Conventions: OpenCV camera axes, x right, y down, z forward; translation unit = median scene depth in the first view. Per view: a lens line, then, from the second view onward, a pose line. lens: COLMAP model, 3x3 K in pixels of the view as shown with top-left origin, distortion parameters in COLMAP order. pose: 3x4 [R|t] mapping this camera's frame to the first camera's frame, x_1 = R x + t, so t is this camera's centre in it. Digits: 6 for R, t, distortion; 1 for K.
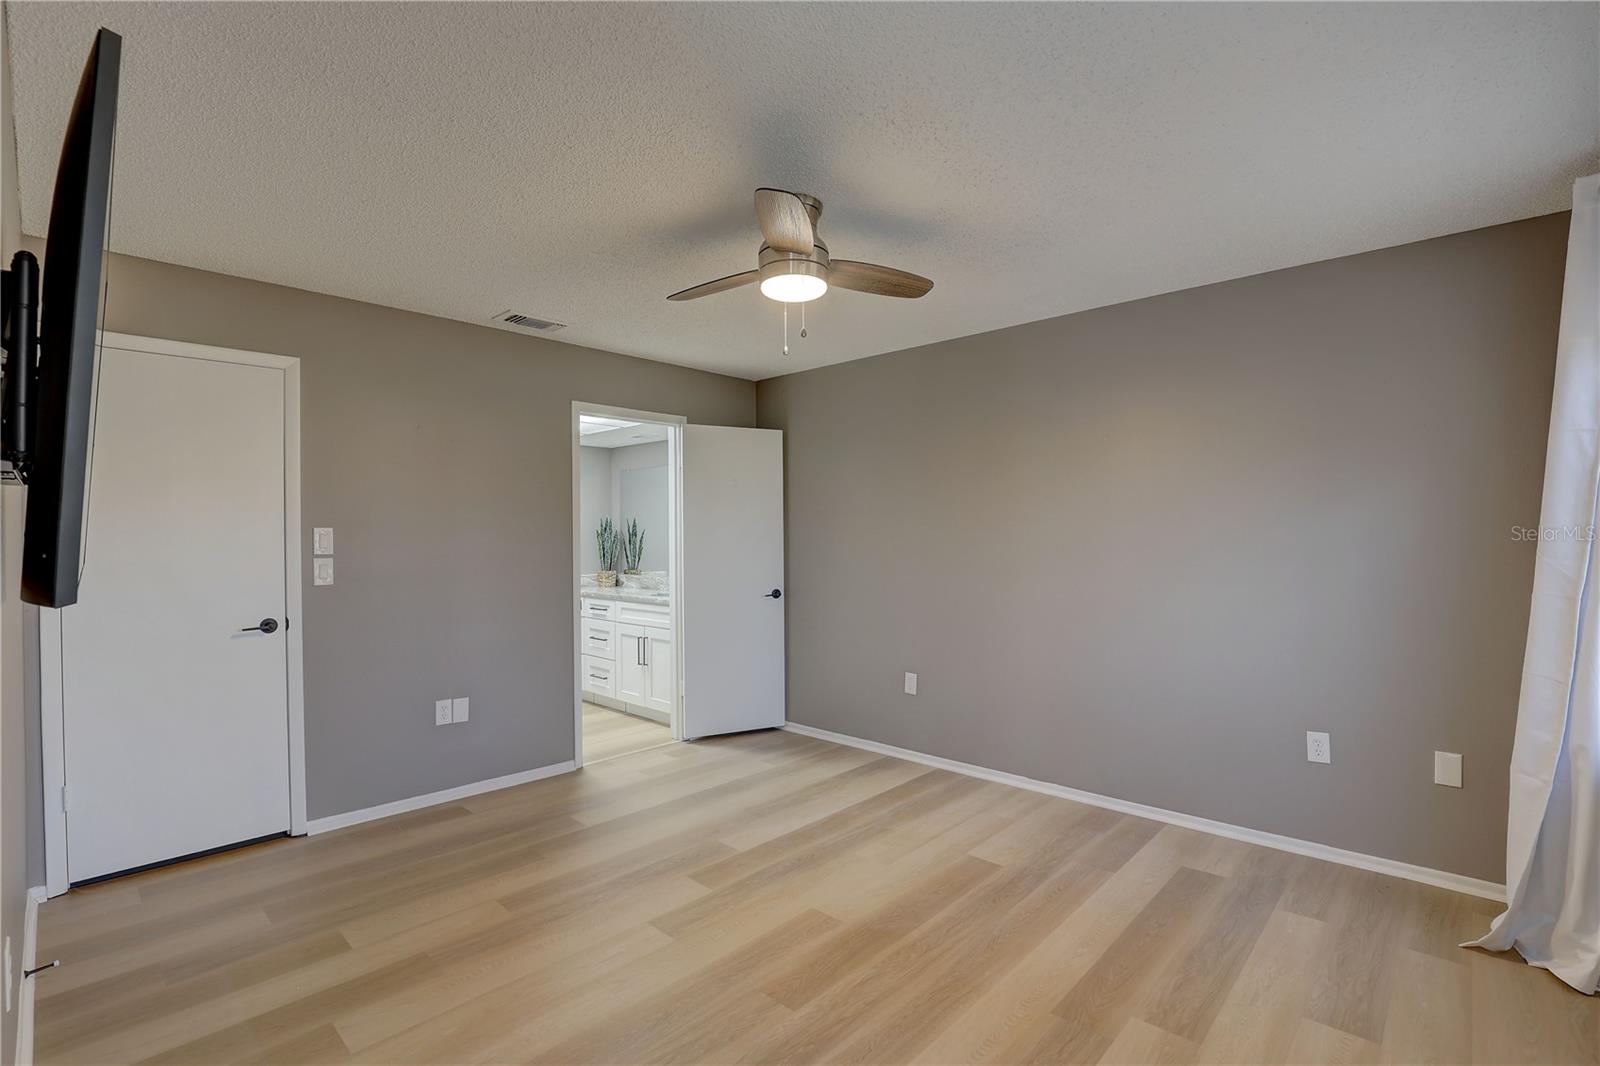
lens RADIAL K [[730.6, 0, 809.2], [0, 730.6, 538.5], [0, 0, 1]] dist [-0.037193, 0.007101]
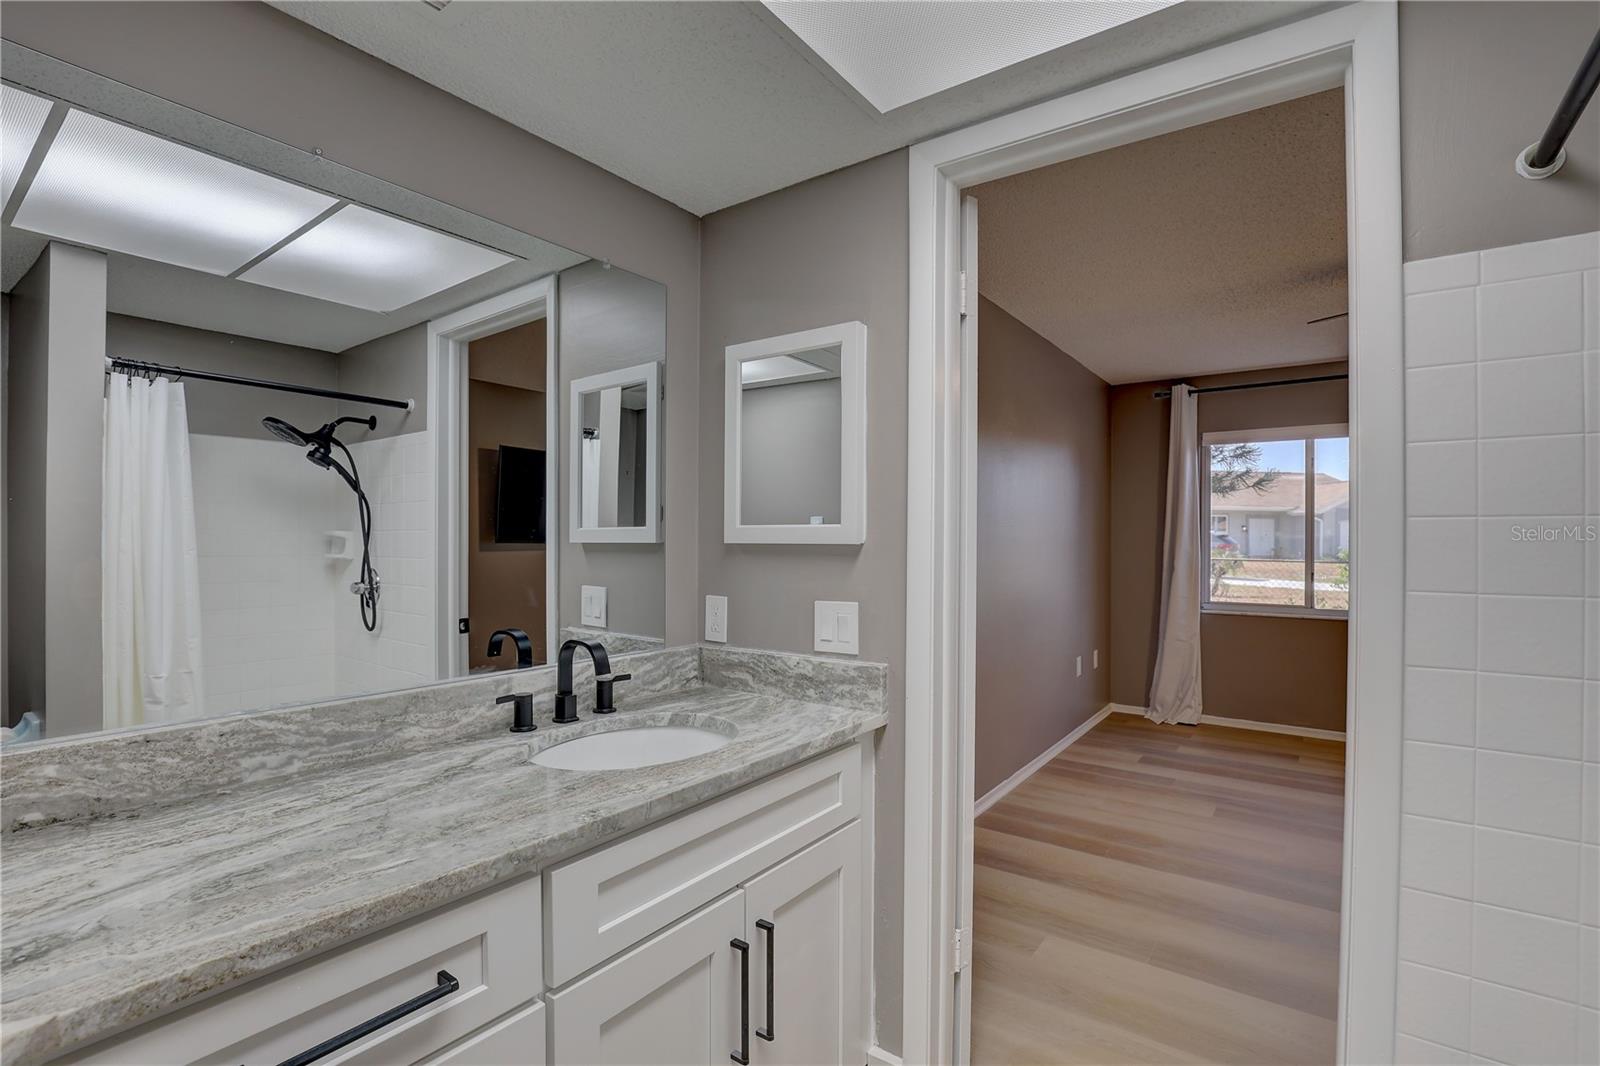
lens RADIAL K [[730.6, 0, 809.2], [0, 730.6, 538.5], [0, 0, 1]] dist [-0.037193, 0.007101]
pose [[-0.114893, 0.003934, 0.993370, -0.662471], [0.001003, 0.999992, -0.003844, 0.013739], [-0.993377, 0.000555, -0.114896, 1.444435]]
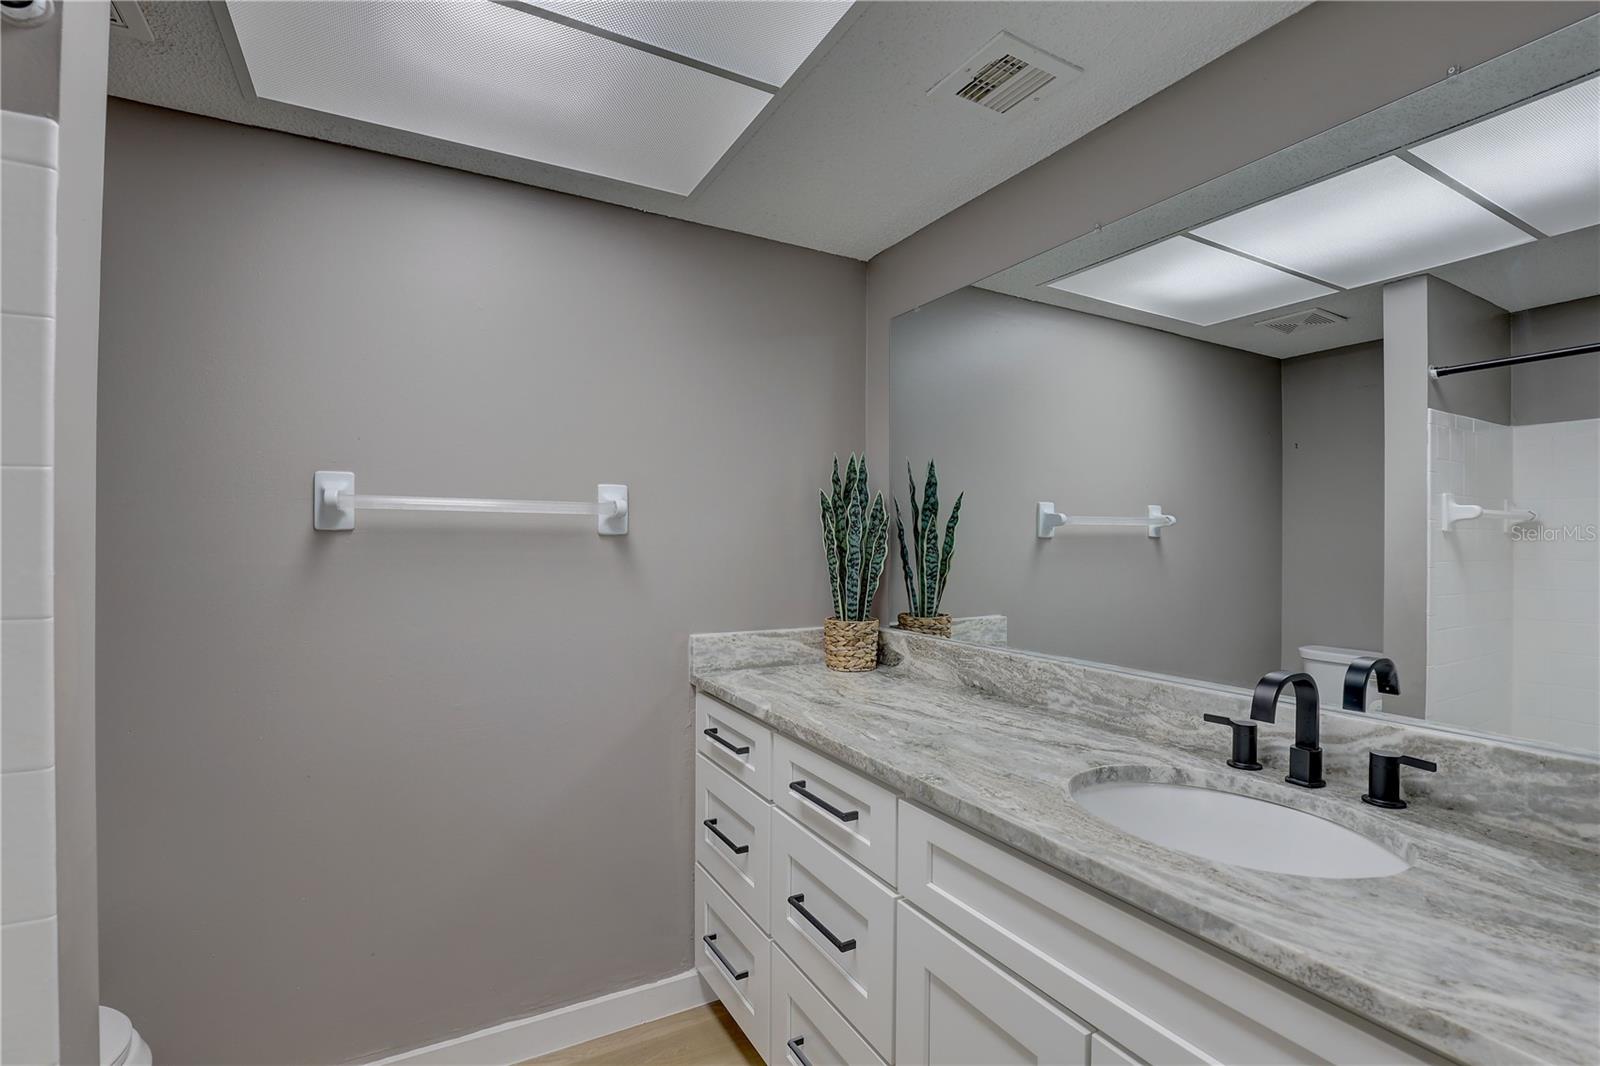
lens RADIAL K [[730.6, 0, 809.2], [0, 730.6, 538.5], [0, 0, 1]] dist [-0.037193, 0.007101]
pose [[0.951465, 0.005343, -0.307710, -0.338916], [-0.007055, 0.999965, -0.004453, 0.016932], [0.307675, 0.006408, 0.951470, 1.186885]]
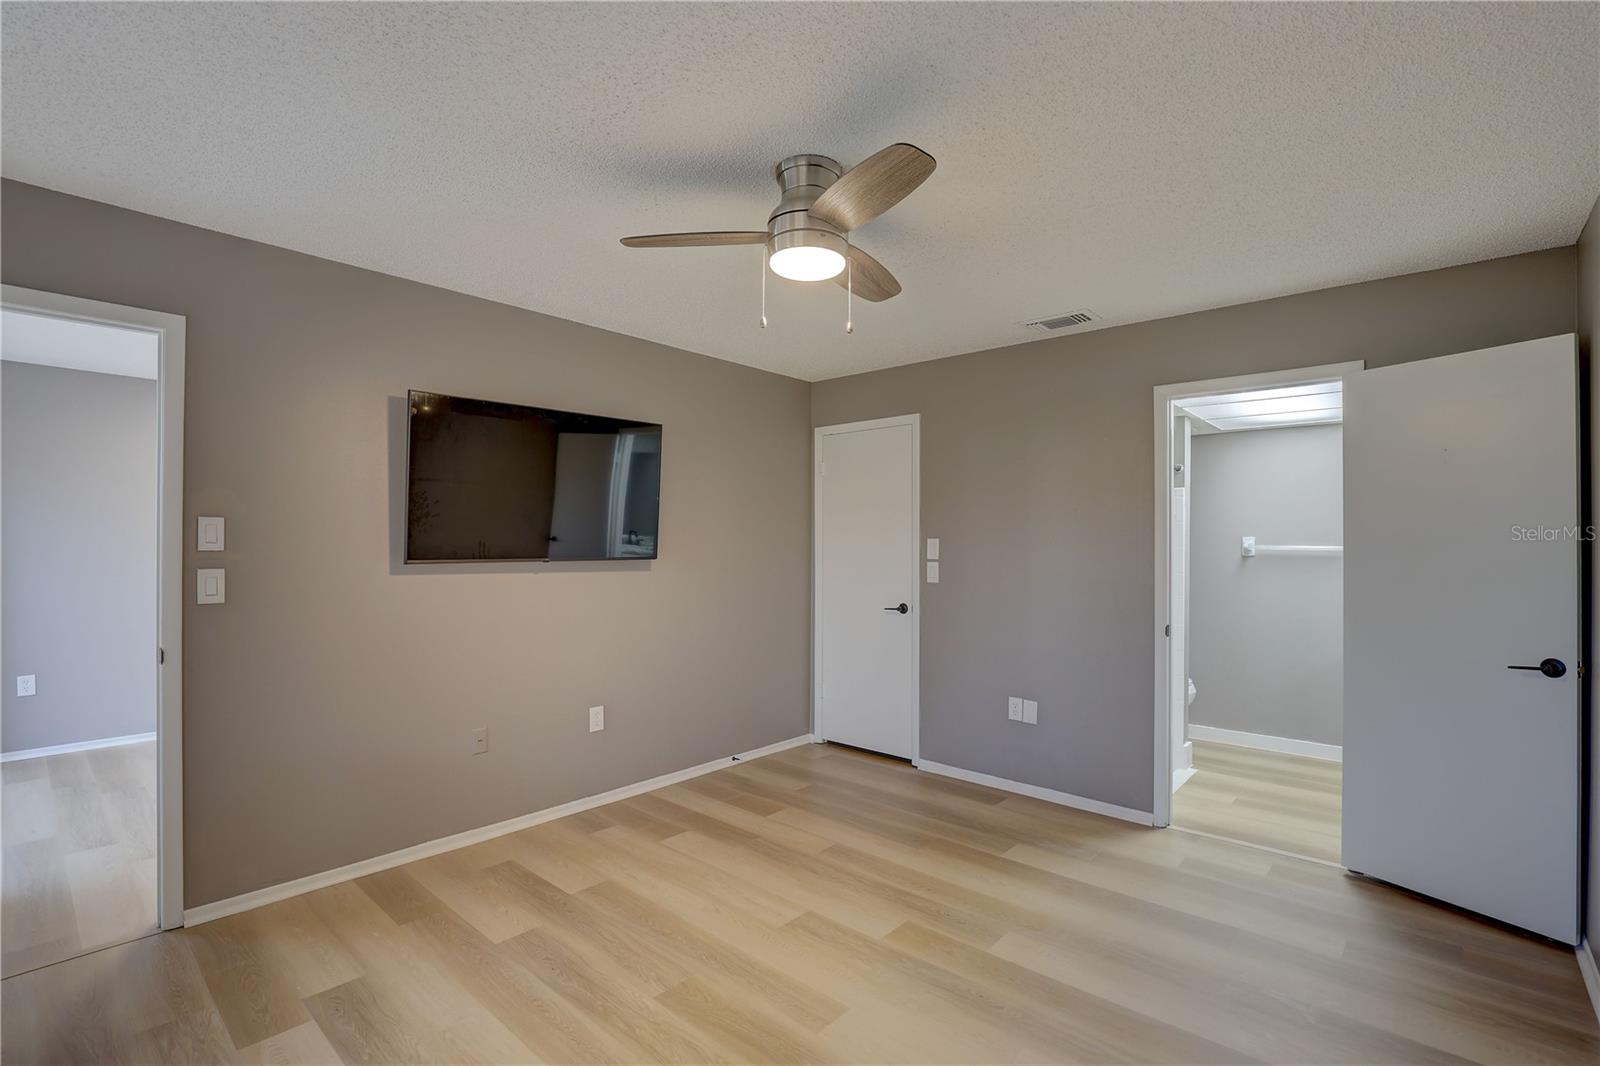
lens RADIAL K [[730.6, 0, 809.2], [0, 730.6, 538.5], [0, 0, 1]] dist [-0.037193, 0.007101]
pose [[0.025173, -0.003439, -0.999677, 0.572082], [-0.009379, 0.999949, -0.003676, -0.007548], [0.999639, 0.009469, 0.025139, 0.658337]]
